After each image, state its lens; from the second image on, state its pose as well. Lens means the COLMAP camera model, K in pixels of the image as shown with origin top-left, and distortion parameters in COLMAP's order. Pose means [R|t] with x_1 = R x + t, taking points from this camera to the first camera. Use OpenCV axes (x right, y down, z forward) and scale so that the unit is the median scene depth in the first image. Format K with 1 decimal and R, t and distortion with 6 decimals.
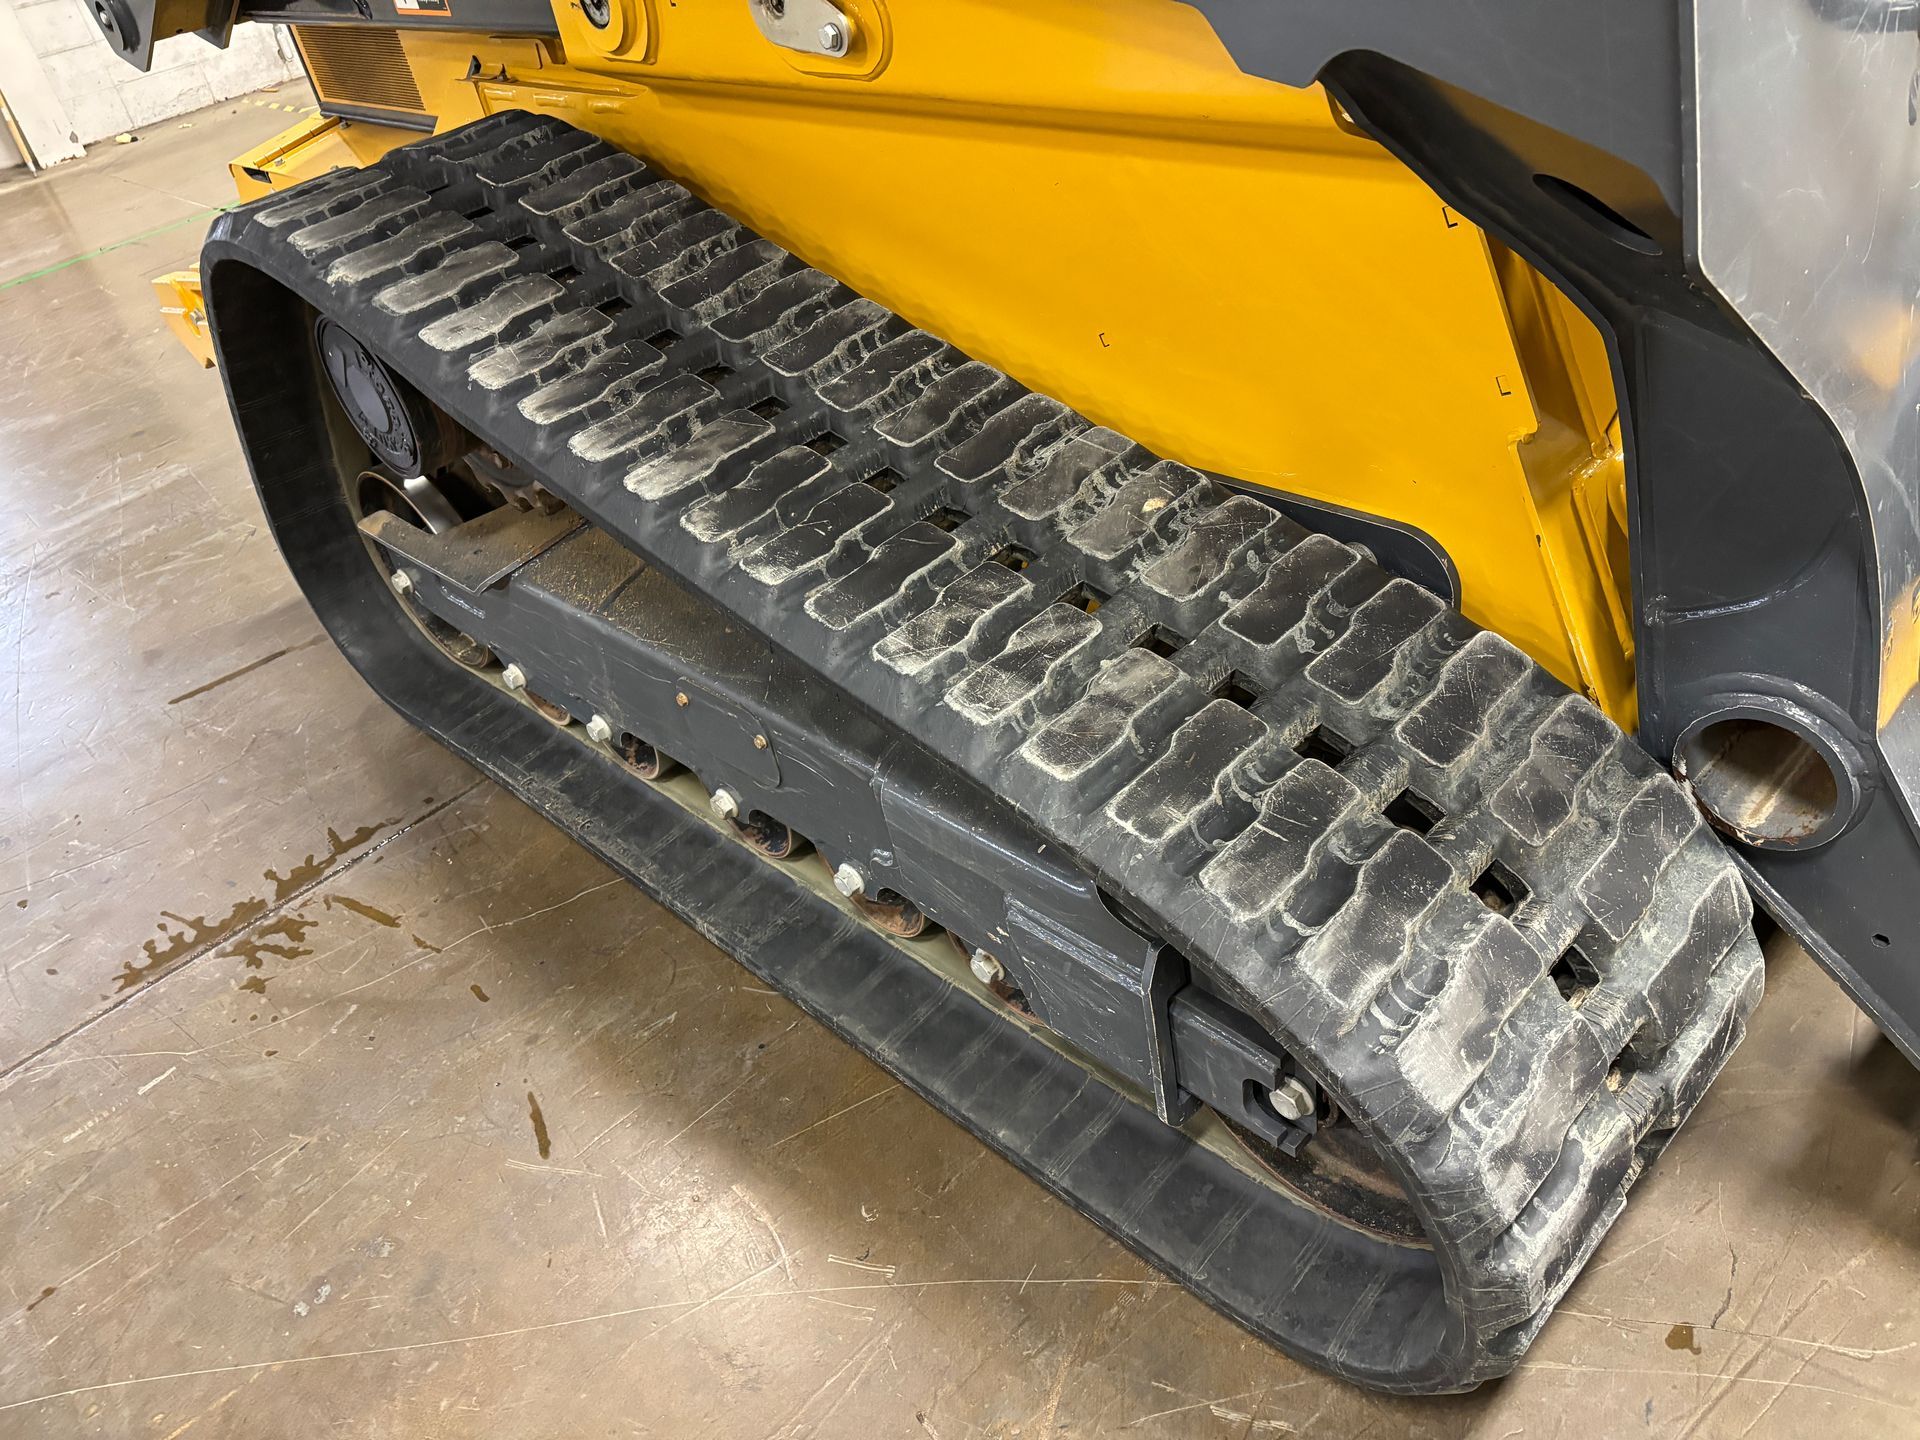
lens RADIAL K [[1433.3, 0, 968.0], [0, 1433.3, 741.4], [0, 0, 1]] dist [0.054595, -0.063727]
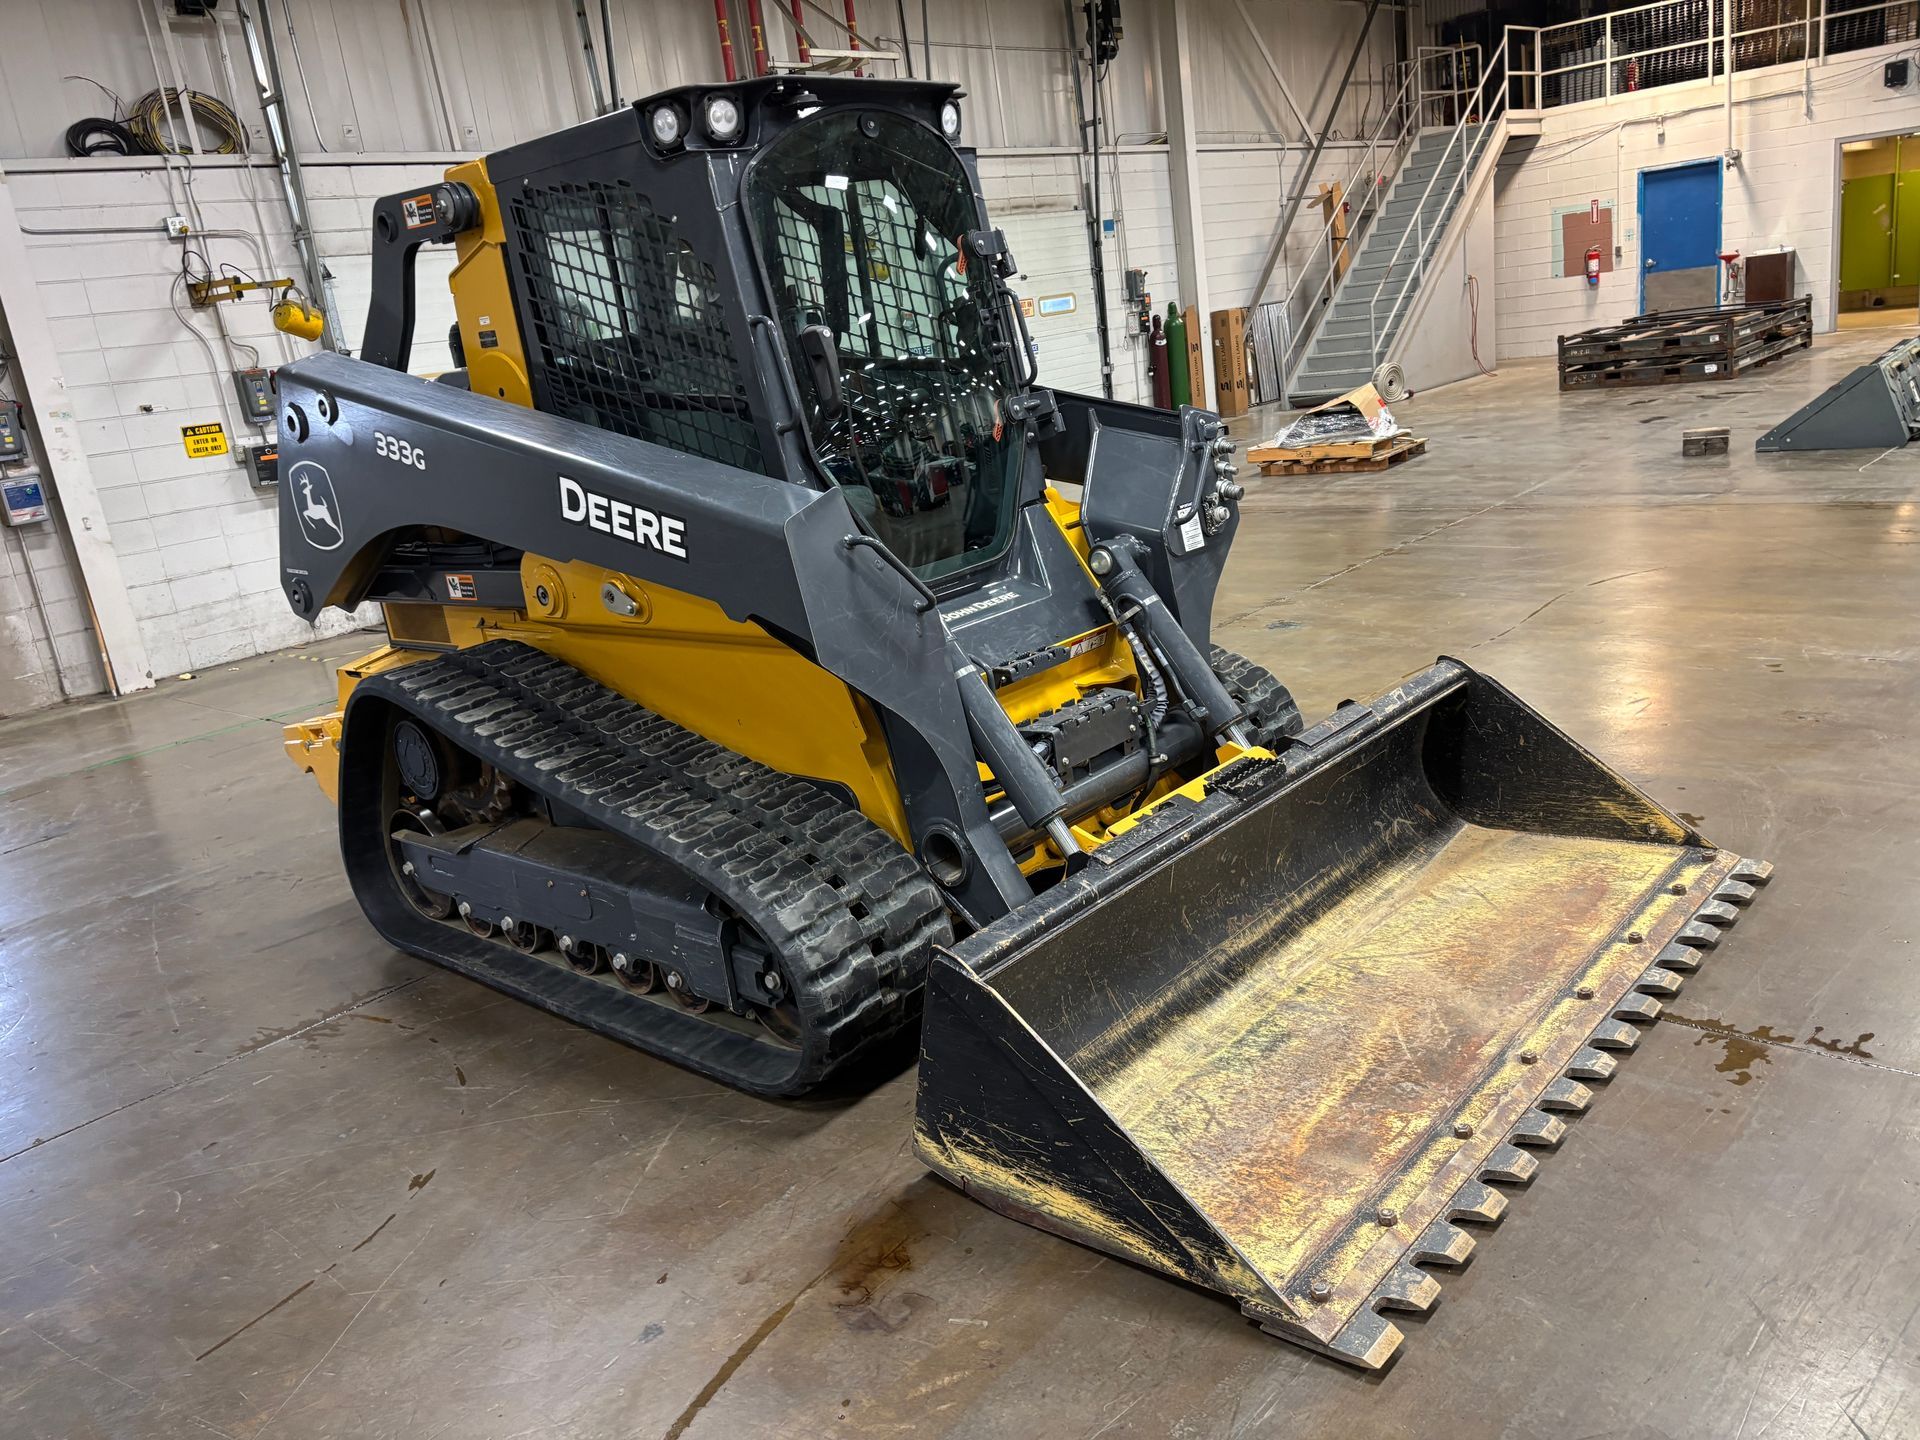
lens RADIAL K [[1445.6, 0, 967.6], [0, 1445.6, 732.0], [0, 0, 1]] dist [0.036108, -0.030342]
pose [[0.998467, 0.011933, 0.054040, 0.327522], [0.008959, 0.928743, -0.370615, 0.614652], [-0.054612, 0.370531, 0.927213, -1.219178]]
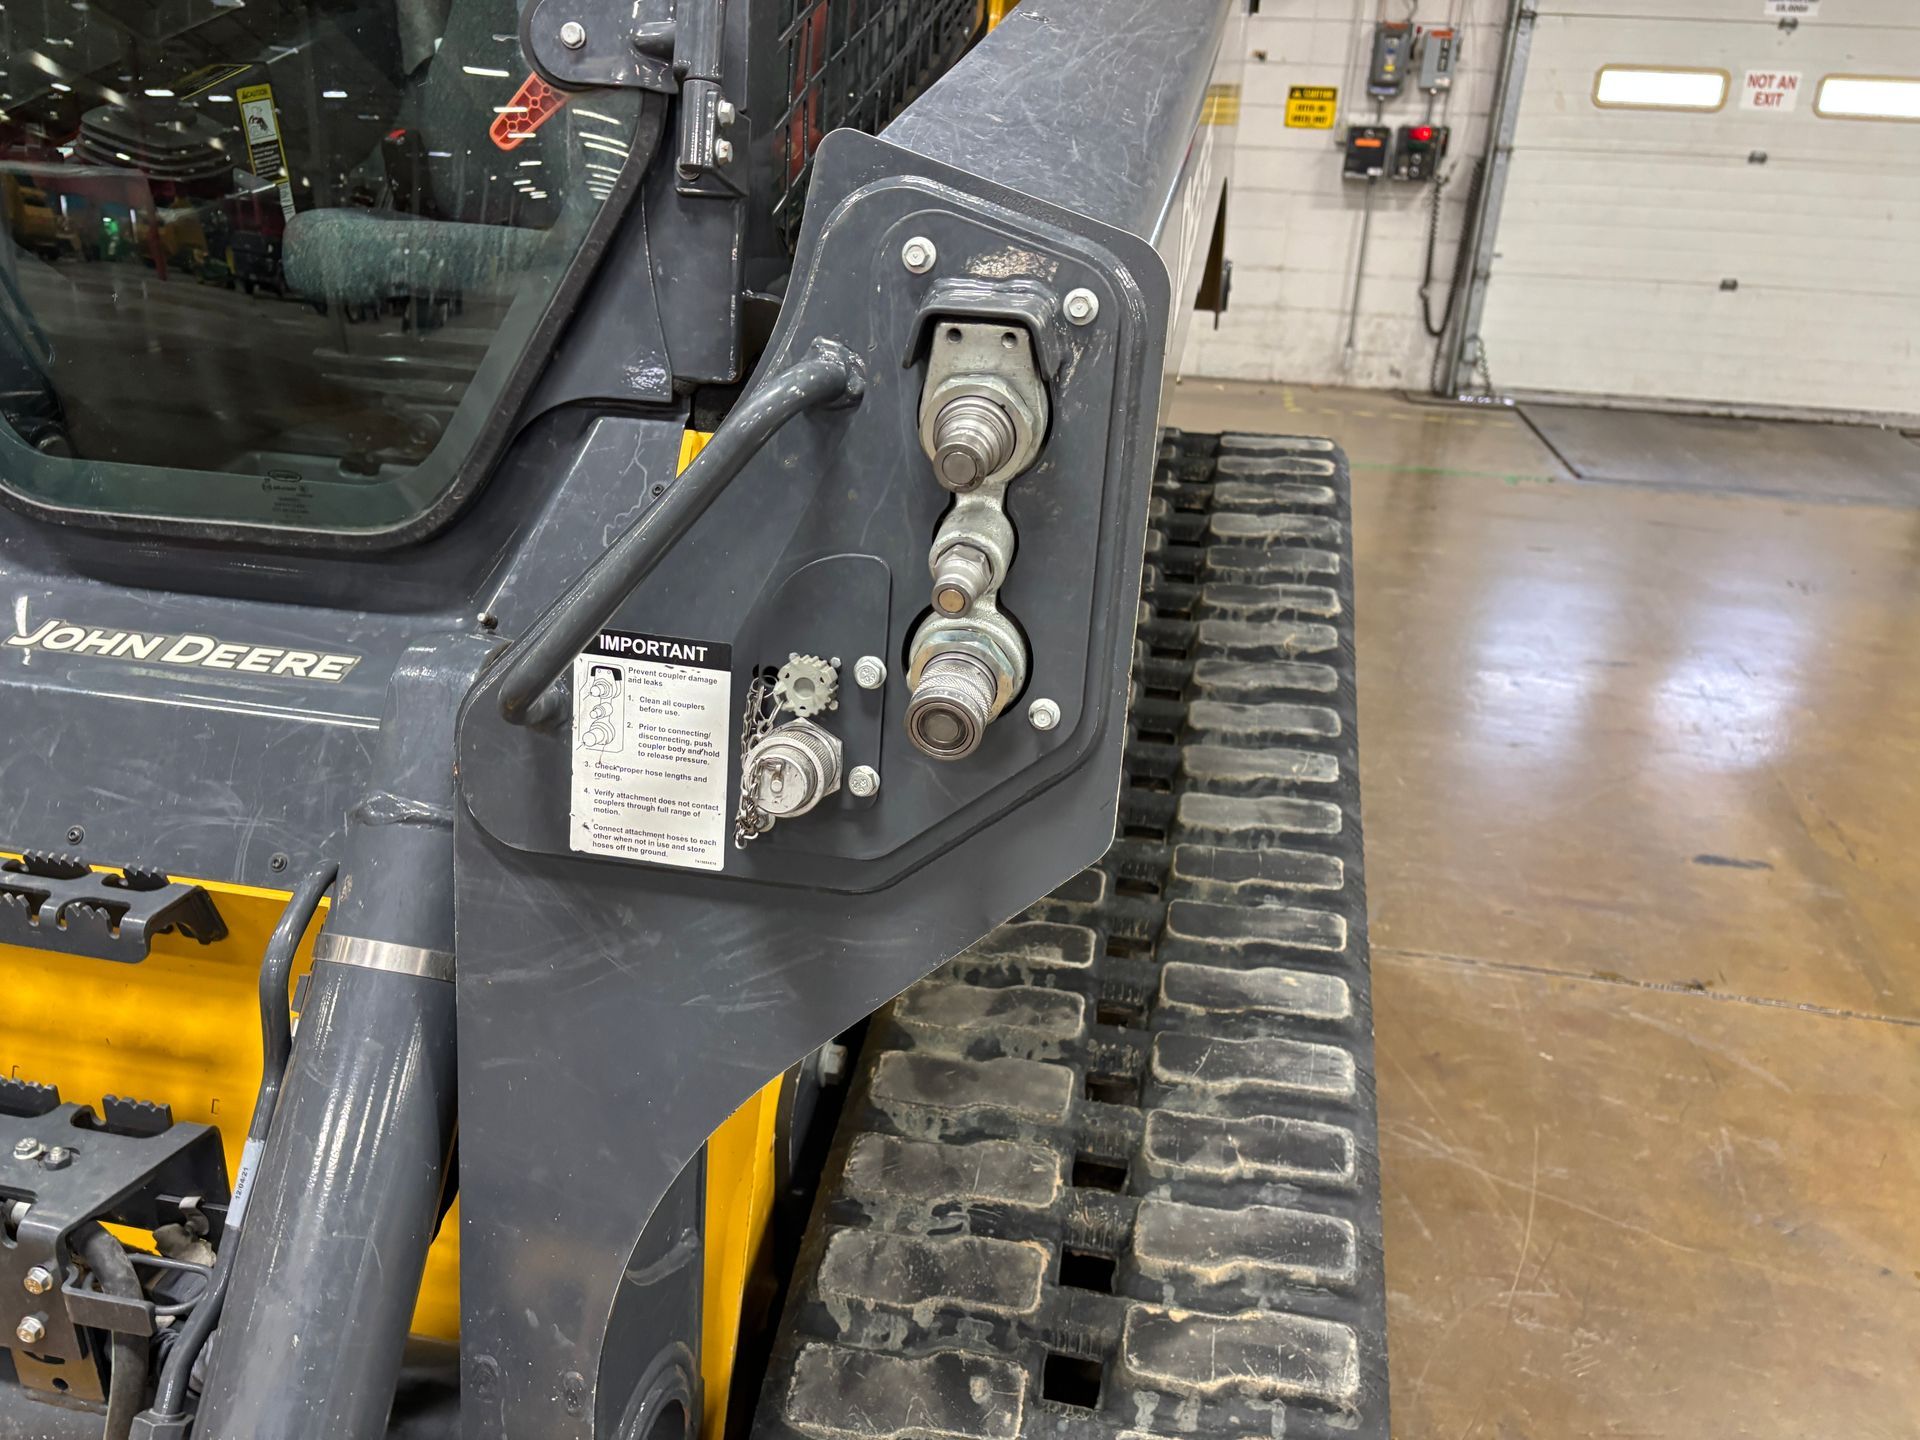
lens RADIAL K [[1445.6, 0, 967.6], [0, 1445.6, 732.0], [0, 0, 1]] dist [0.036108, -0.030342]
pose [[0.546565, 0.479859, -0.686296, 1.211588], [-0.604419, 0.793287, 0.073309, -0.705491], [0.579607, 0.374742, 0.723618, 0.590211]]
